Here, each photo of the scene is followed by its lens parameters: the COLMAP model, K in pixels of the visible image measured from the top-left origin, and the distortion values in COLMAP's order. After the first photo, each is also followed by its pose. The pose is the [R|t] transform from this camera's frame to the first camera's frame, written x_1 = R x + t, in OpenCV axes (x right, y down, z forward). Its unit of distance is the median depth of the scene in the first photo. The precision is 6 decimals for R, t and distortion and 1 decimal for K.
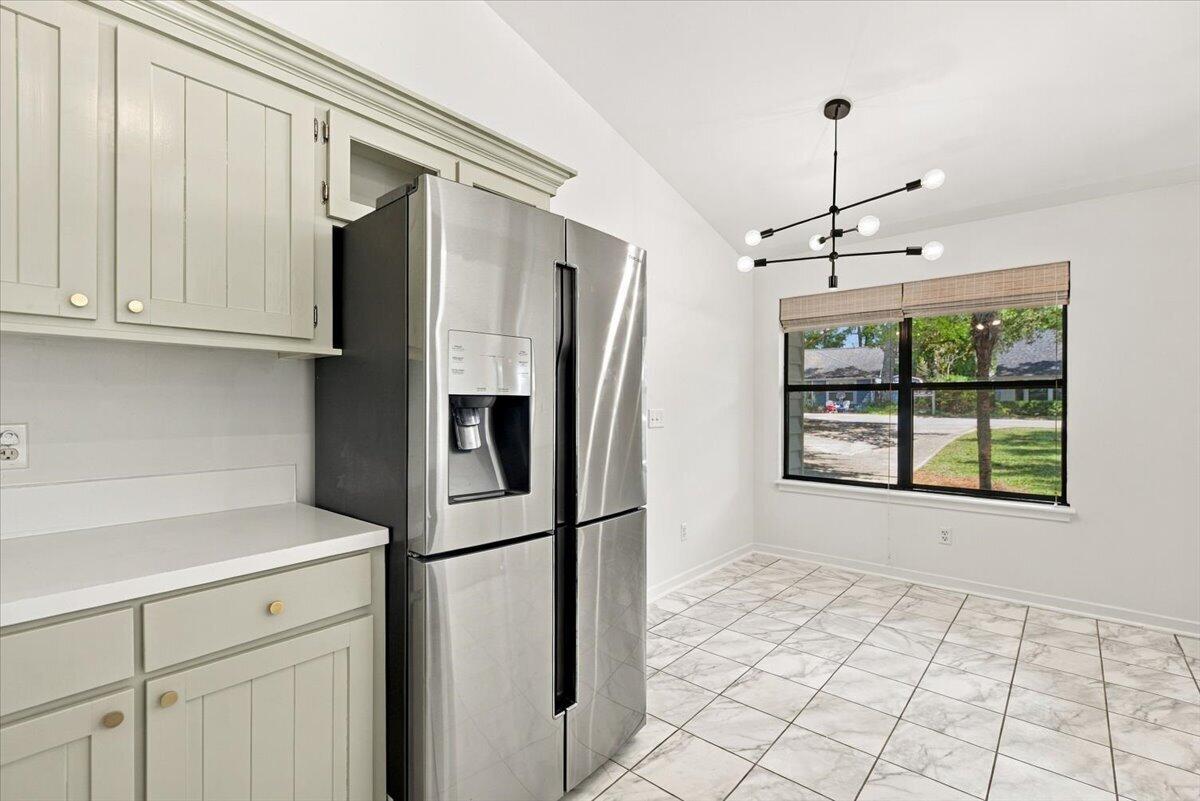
lens RADIAL K [[535.4, 0, 600.0], [0, 535.4, 400.5], [0, 0, 1]] dist [0.000973, 0.000087]
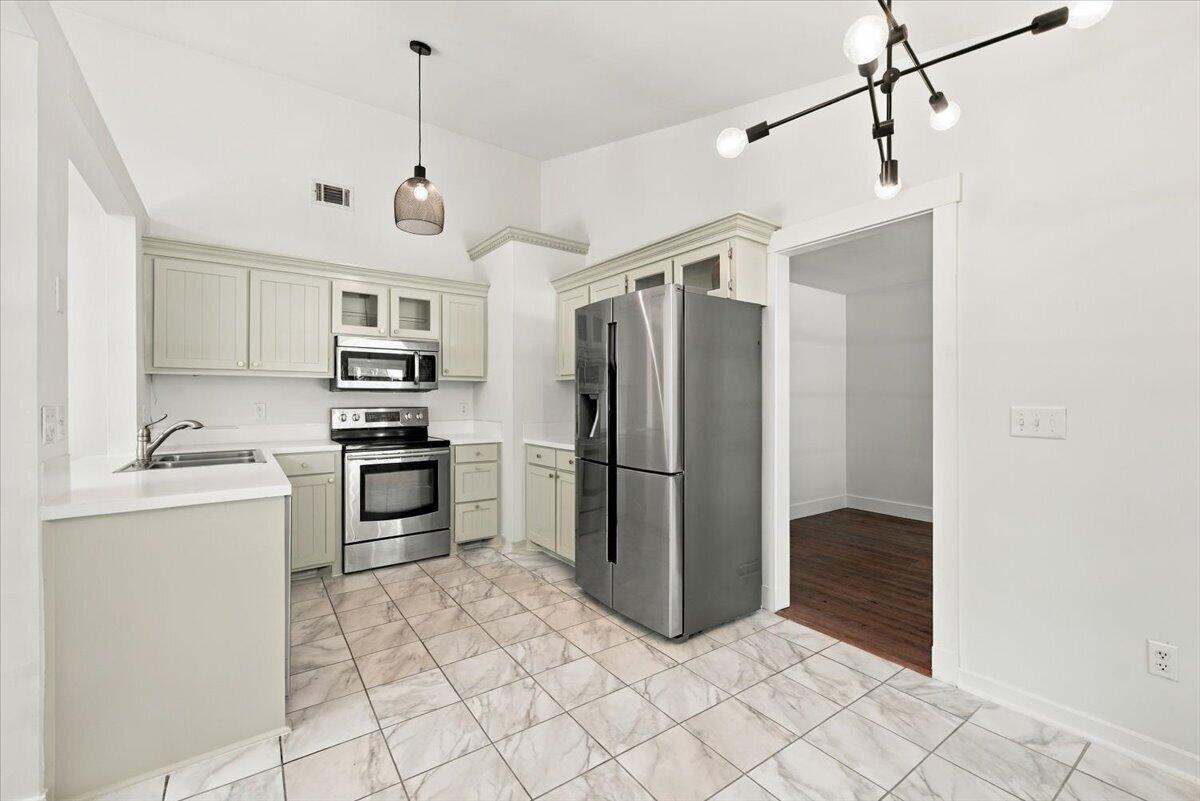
lens RADIAL K [[497.5, 0, 599.6], [0, 497.5, 395.2], [0, 0, 1]] dist [0.001372, 0.000056]
pose [[-0.238609, -0.007041, -0.971090, 1.299586], [0.004633, 0.999954, -0.008389, 0.008861], [0.971105, -0.006501, -0.238566, 1.099274]]
